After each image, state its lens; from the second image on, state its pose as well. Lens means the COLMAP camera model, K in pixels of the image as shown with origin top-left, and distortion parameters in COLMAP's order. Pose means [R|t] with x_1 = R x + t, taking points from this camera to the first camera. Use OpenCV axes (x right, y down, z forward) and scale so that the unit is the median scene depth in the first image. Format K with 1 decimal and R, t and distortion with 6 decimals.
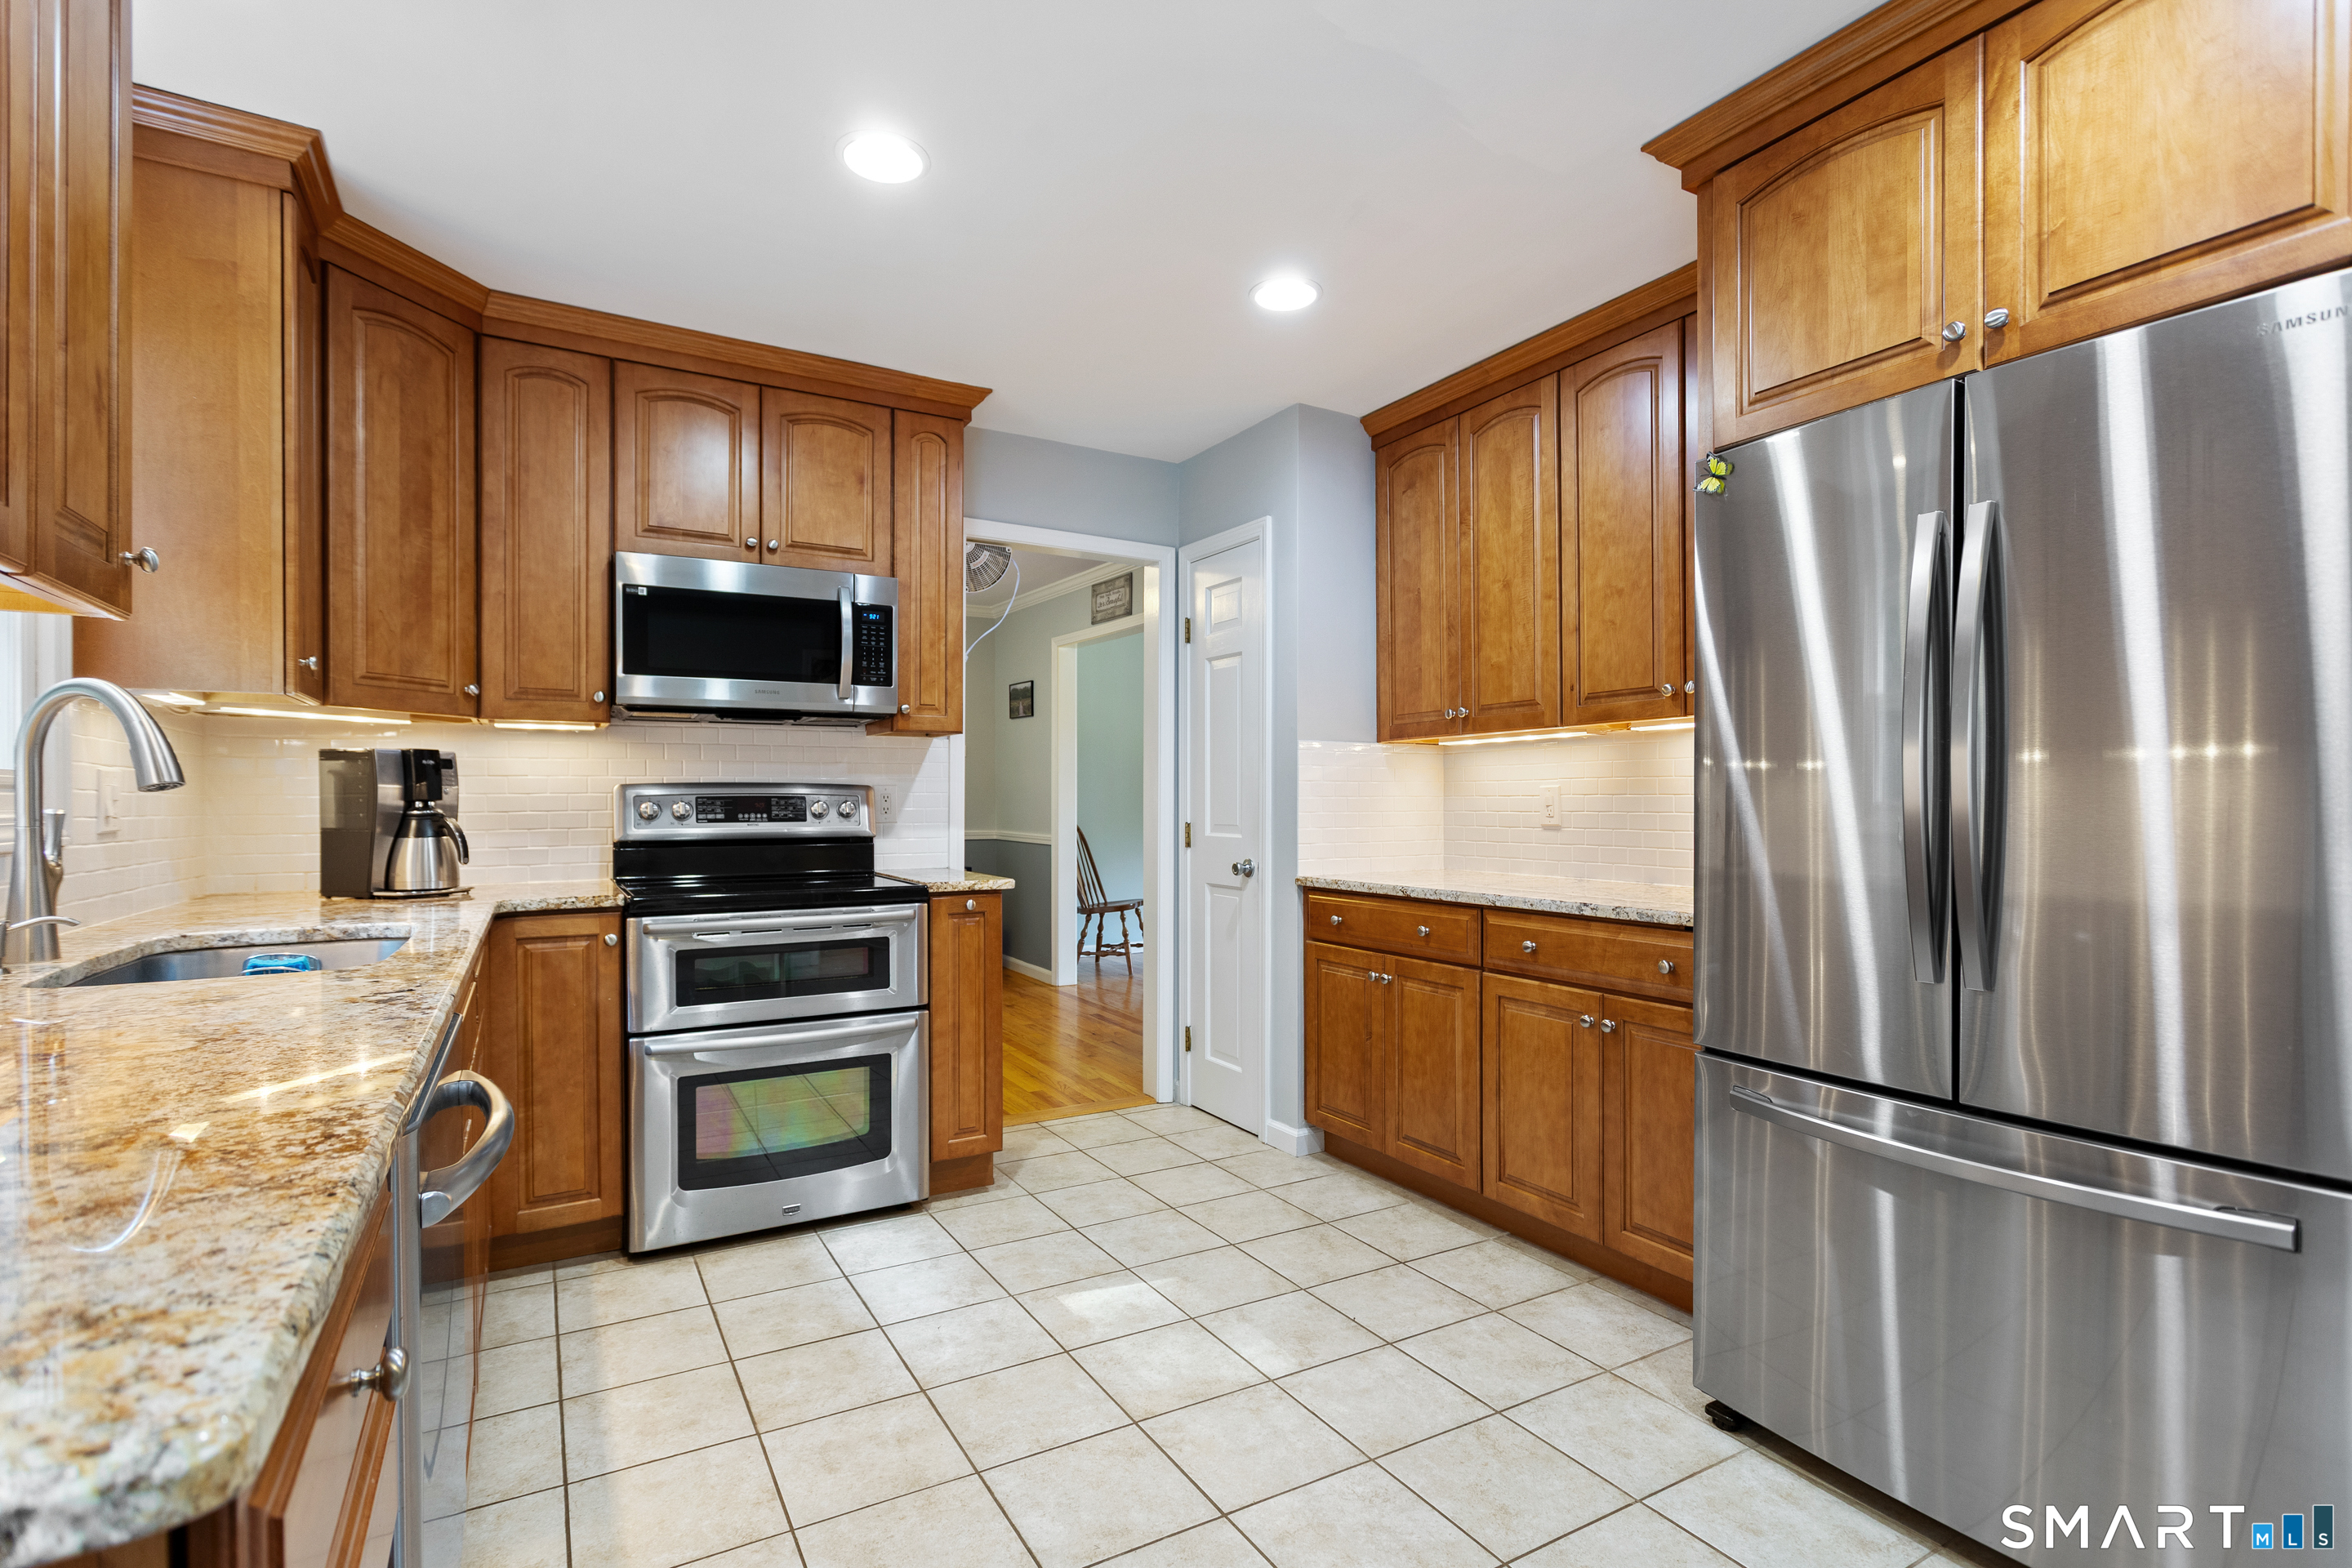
lens RADIAL K [[1114.6, 0, 1179.2], [0, 1114.6, 791.4], [0, 0, 1]] dist [0.008859, -0.000983]
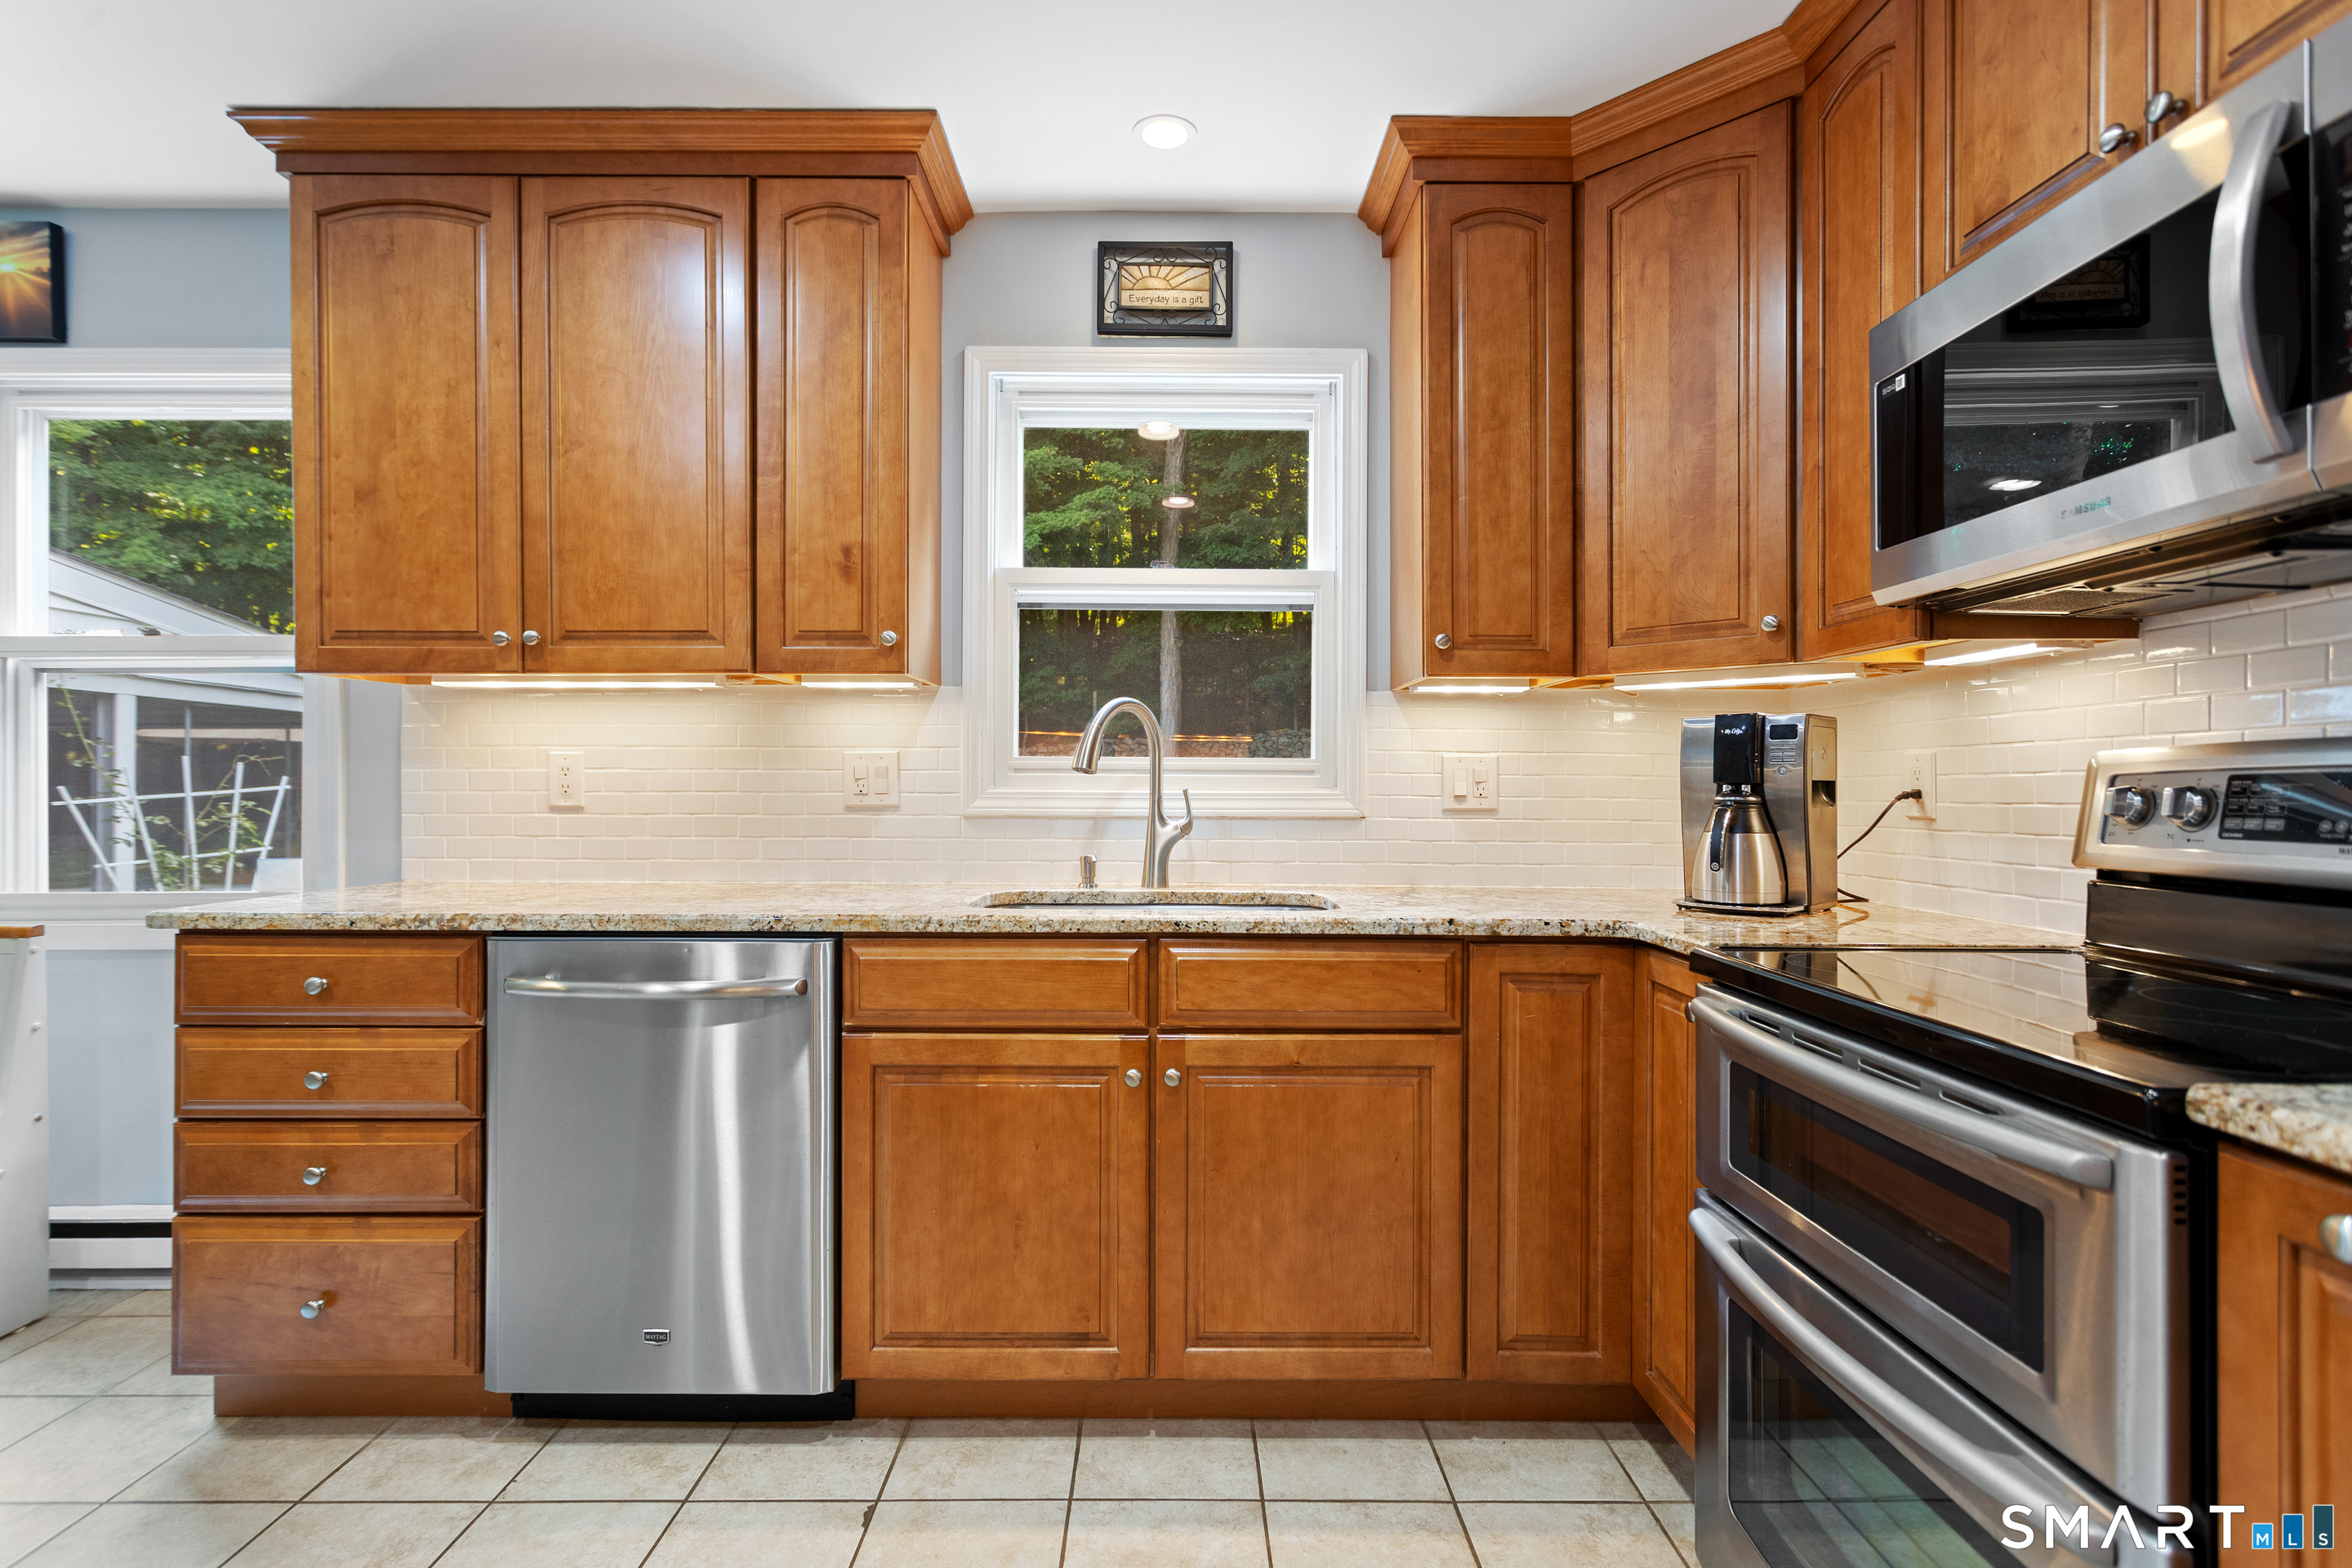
lens RADIAL K [[1114.6, 0, 1181.7], [0, 1114.6, 788.0], [0, 0, 1]] dist [0.008859, -0.000983]
pose [[-0.495439, 0.000421, -0.868643, 0.158834], [0.001800, 0.999998, -0.000542, 0.011229], [0.868641, -0.001832, -0.495439, 1.086552]]
